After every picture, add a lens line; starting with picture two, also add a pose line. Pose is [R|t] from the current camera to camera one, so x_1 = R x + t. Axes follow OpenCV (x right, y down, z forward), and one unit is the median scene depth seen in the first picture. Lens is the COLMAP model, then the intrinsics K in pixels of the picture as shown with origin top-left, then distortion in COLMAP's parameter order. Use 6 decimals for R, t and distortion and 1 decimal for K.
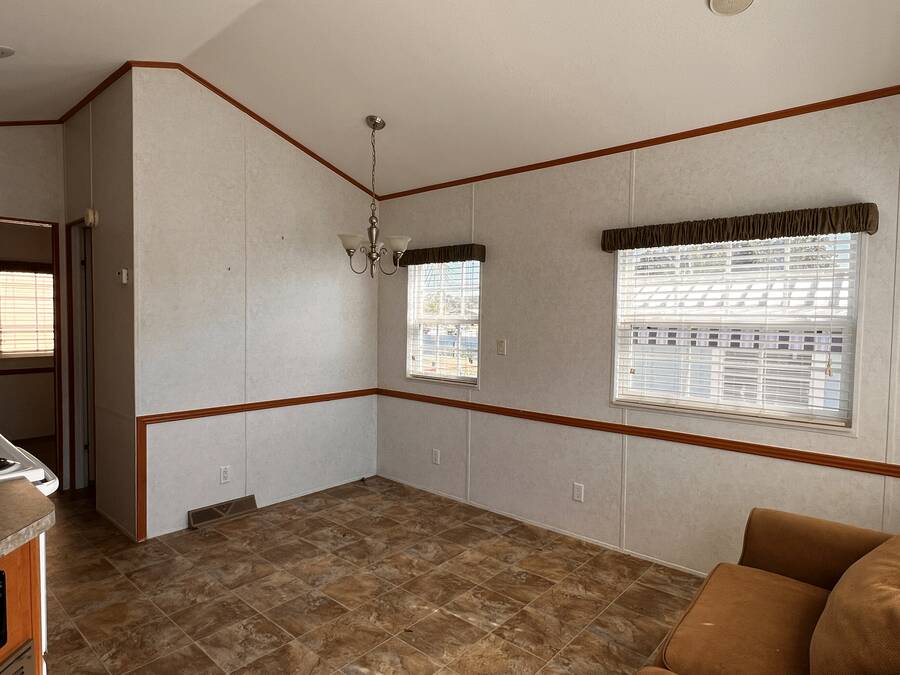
lens RADIAL K [[525.2, 0, 449.8], [0, 525.2, 339.4], [0, 0, 1]] dist [0.000687, 0.003979]
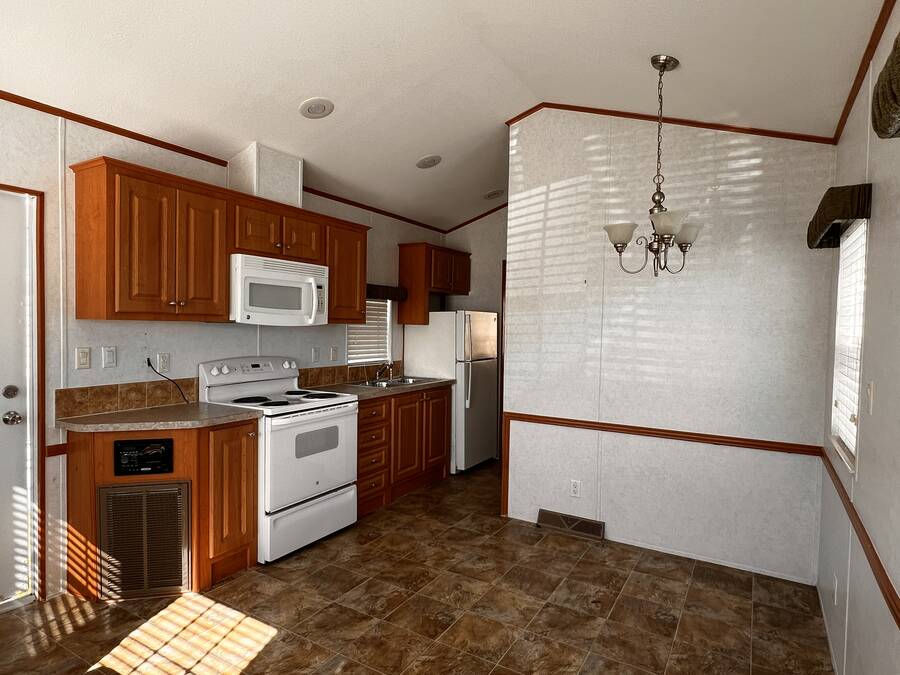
lens RADIAL K [[525.2, 0, 447.5], [0, 525.2, 334.3], [0, 0, 1]] dist [0.000687, 0.003979]
pose [[0.178118, 0.007420, -0.983981, 0.516047], [-0.056539, 0.998397, -0.002706, -0.017402], [0.982384, 0.056116, 0.178252, 0.584977]]
